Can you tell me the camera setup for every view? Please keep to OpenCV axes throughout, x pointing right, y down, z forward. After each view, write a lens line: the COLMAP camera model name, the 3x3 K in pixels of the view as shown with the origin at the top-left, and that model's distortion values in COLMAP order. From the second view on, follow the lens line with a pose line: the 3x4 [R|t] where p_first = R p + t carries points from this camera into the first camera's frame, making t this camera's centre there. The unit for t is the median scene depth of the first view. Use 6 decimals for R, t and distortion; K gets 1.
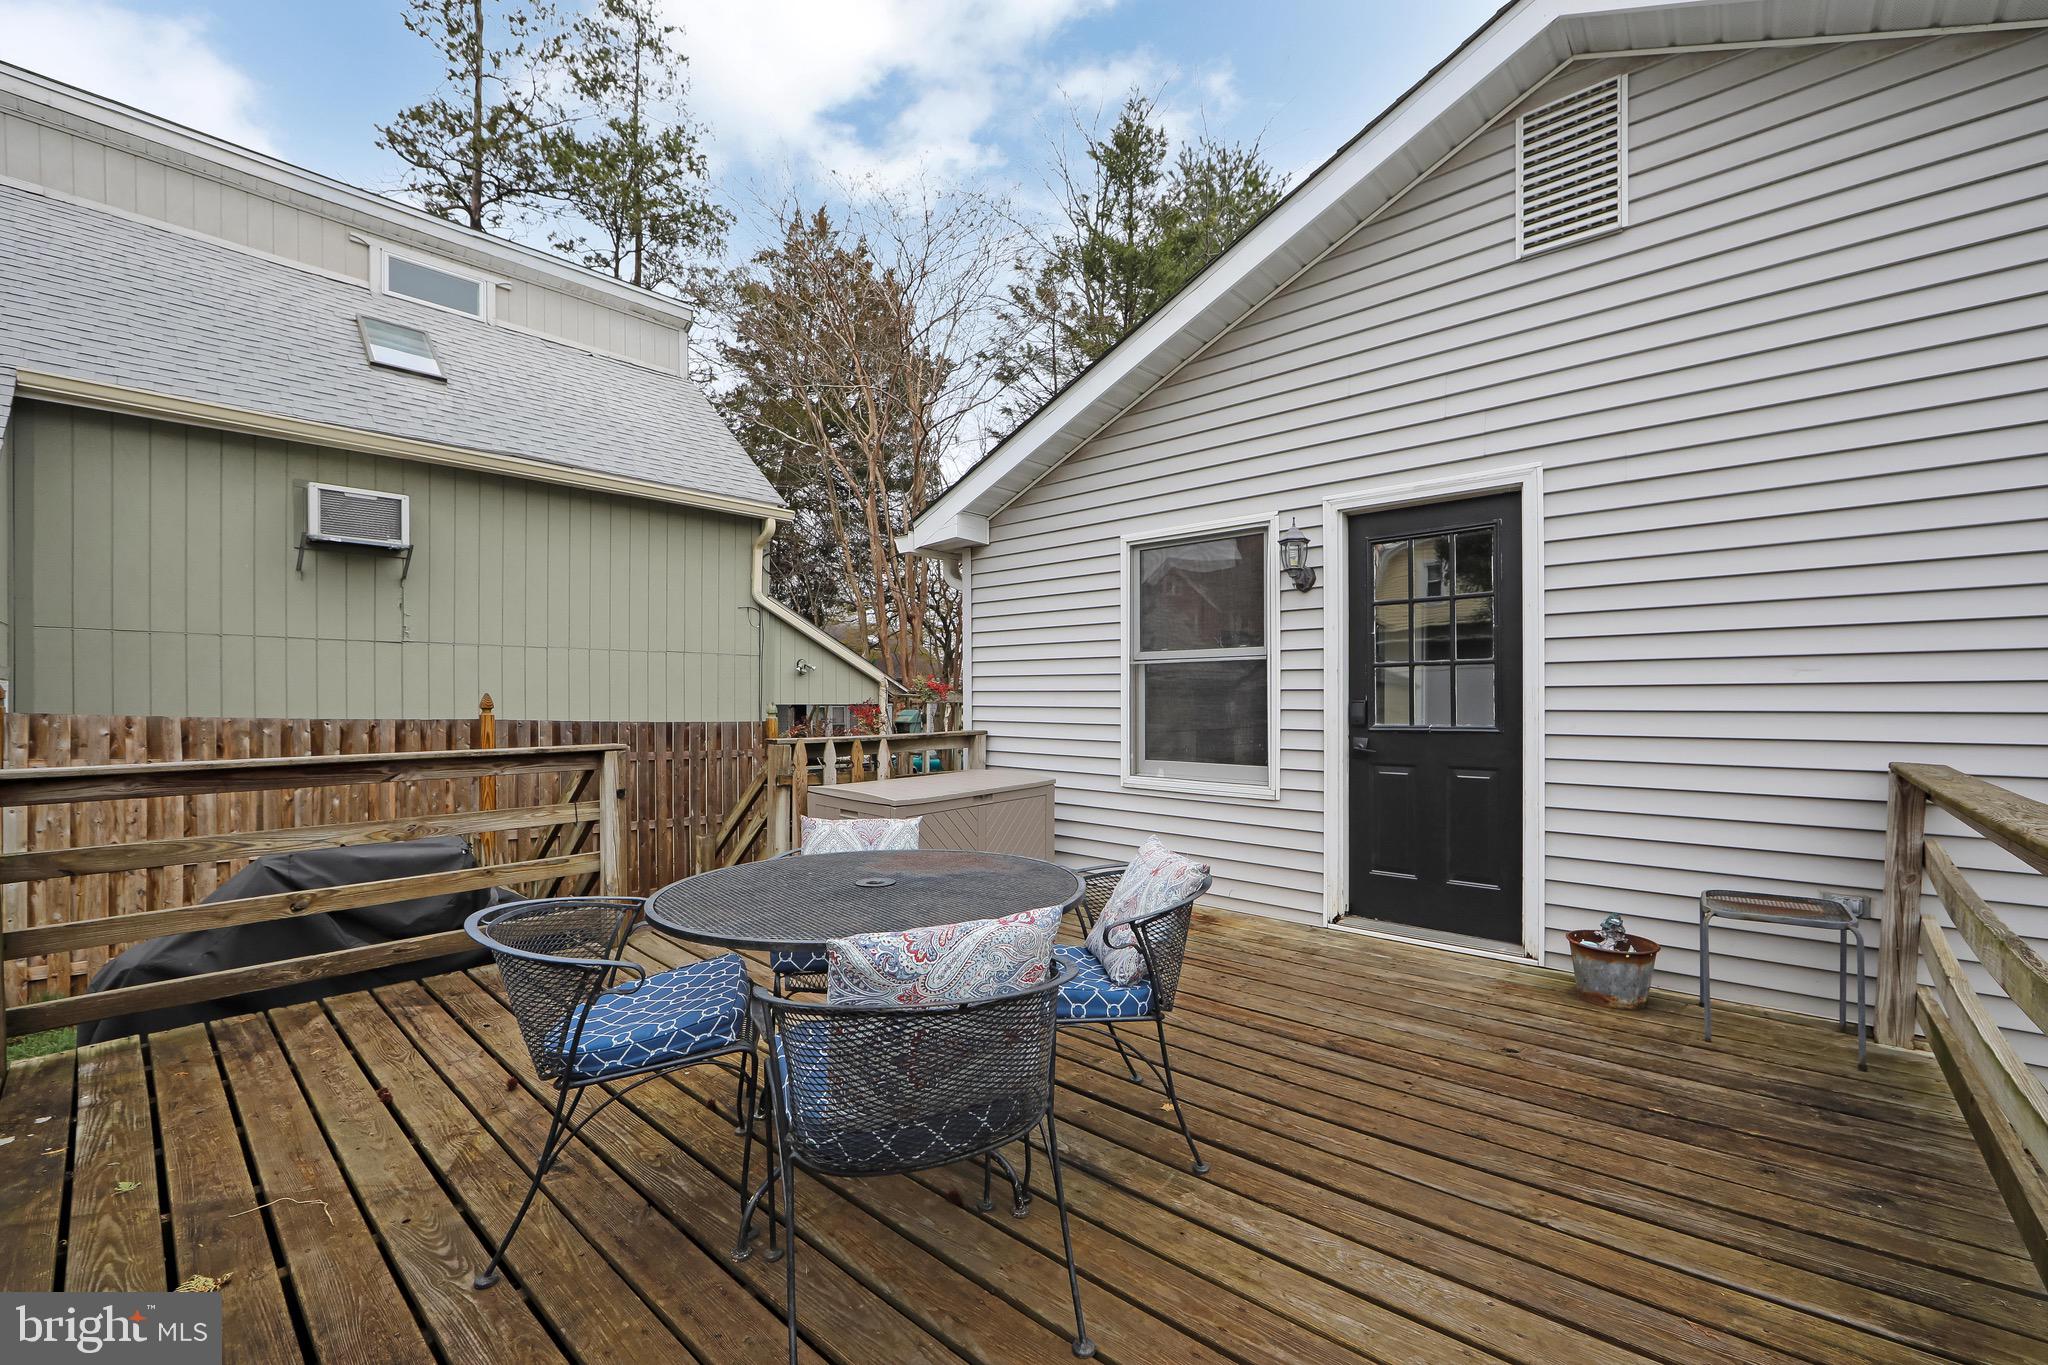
lens RADIAL K [[824.7, 0, 1023.9], [0, 824.7, 722.6], [0, 0, 1]] dist [0.000171, 0.000083]
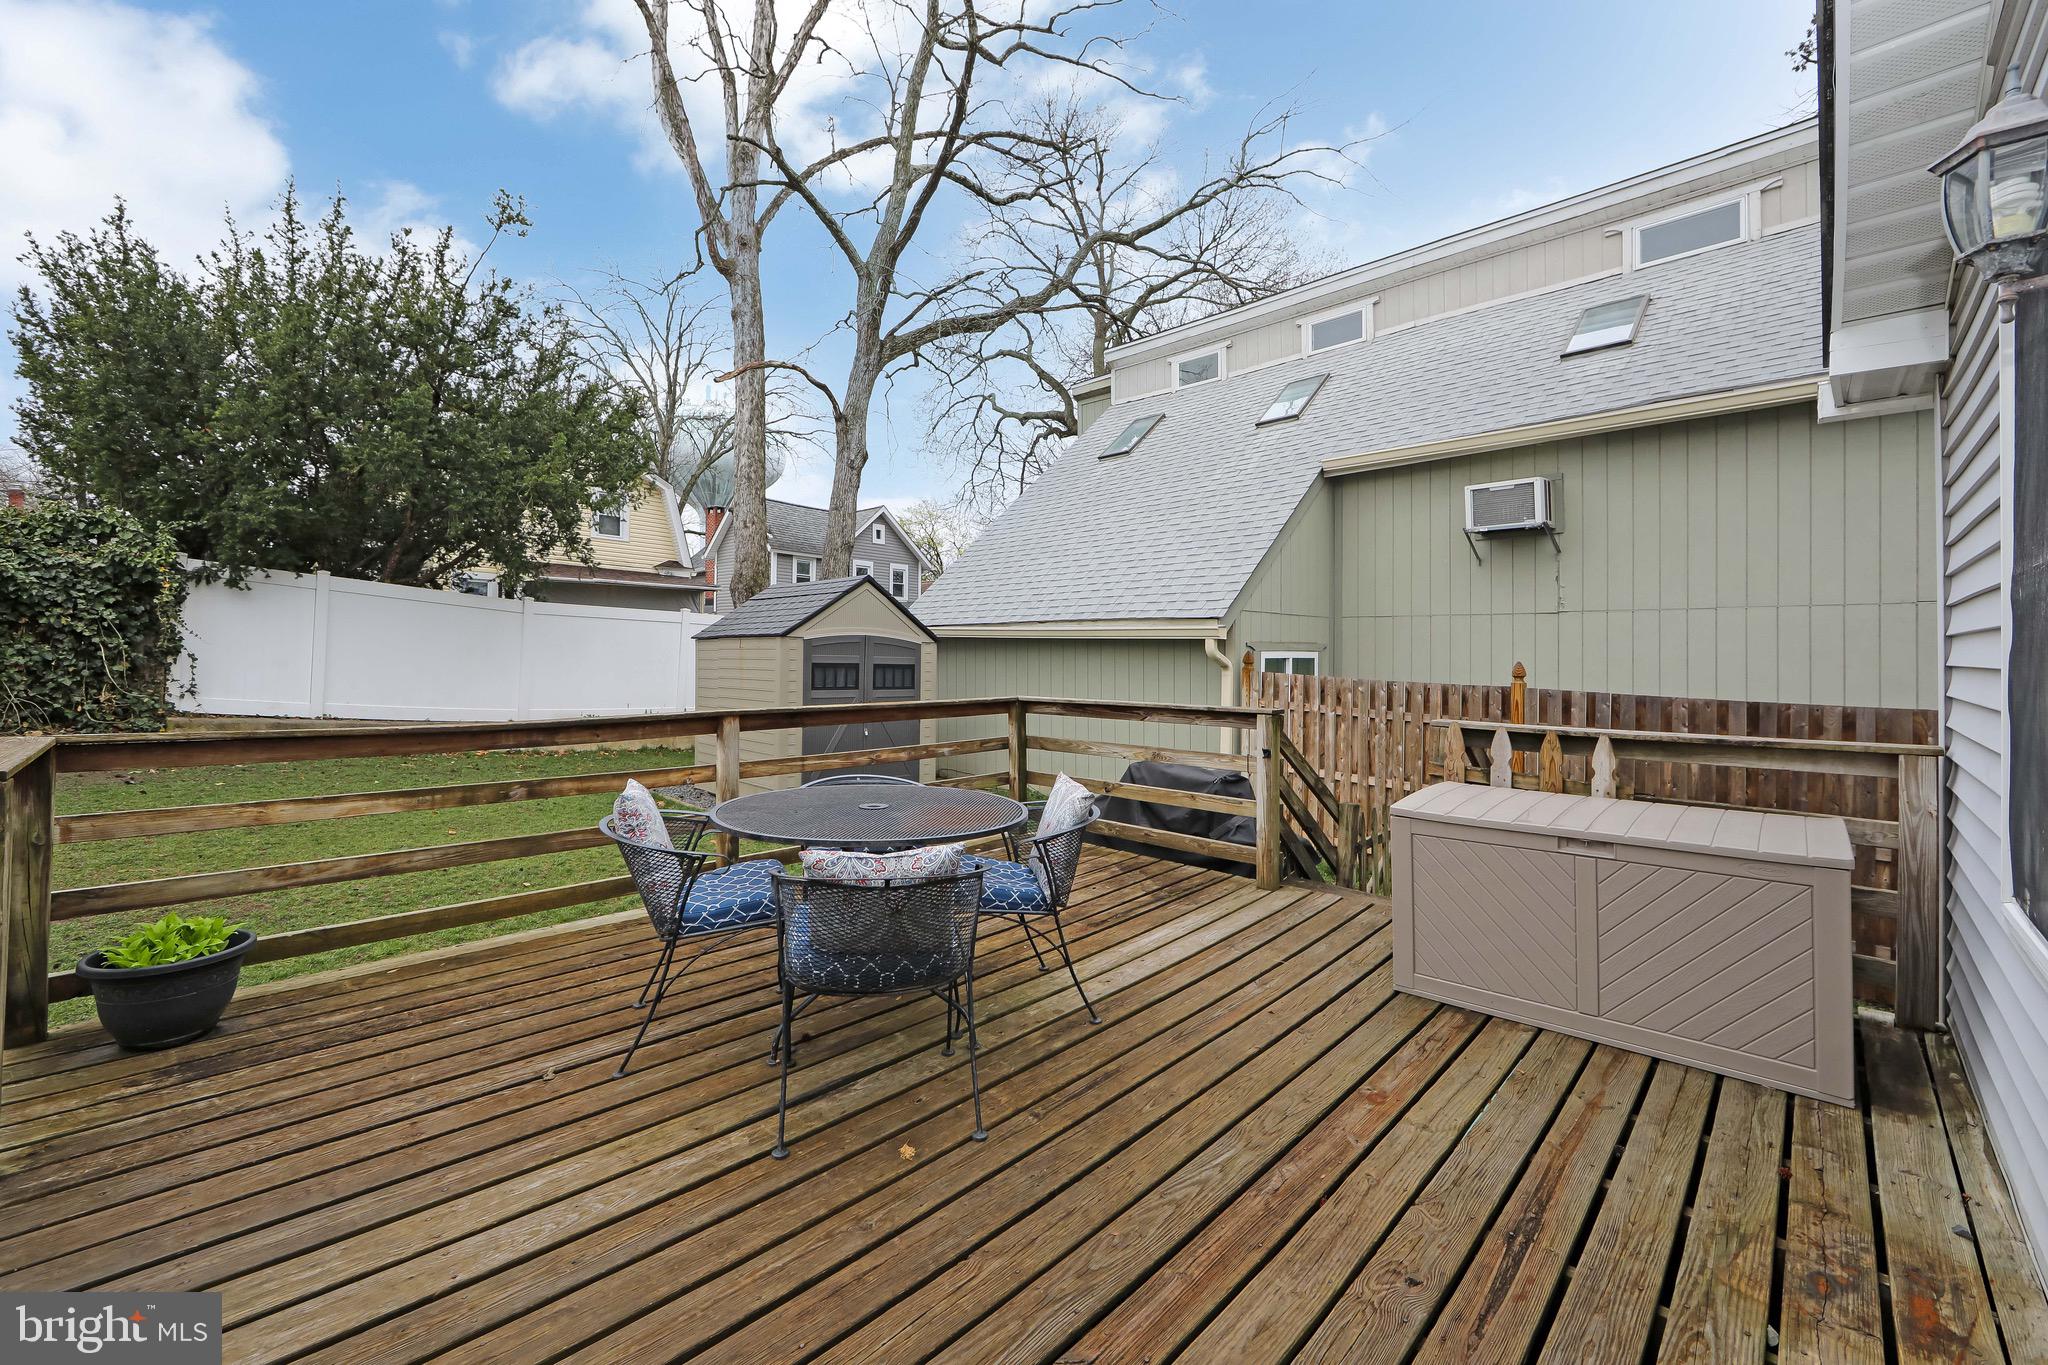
lens RADIAL K [[827.7, 0, 1035.3], [0, 827.7, 671.9], [0, 0, 1]] dist [-0.002313, 0.000249]
pose [[-0.028758, 0.019781, -0.999391, 0.388459], [-0.038793, 0.999029, 0.020890, -0.021386], [0.998833, 0.039370, -0.027963, 0.430755]]
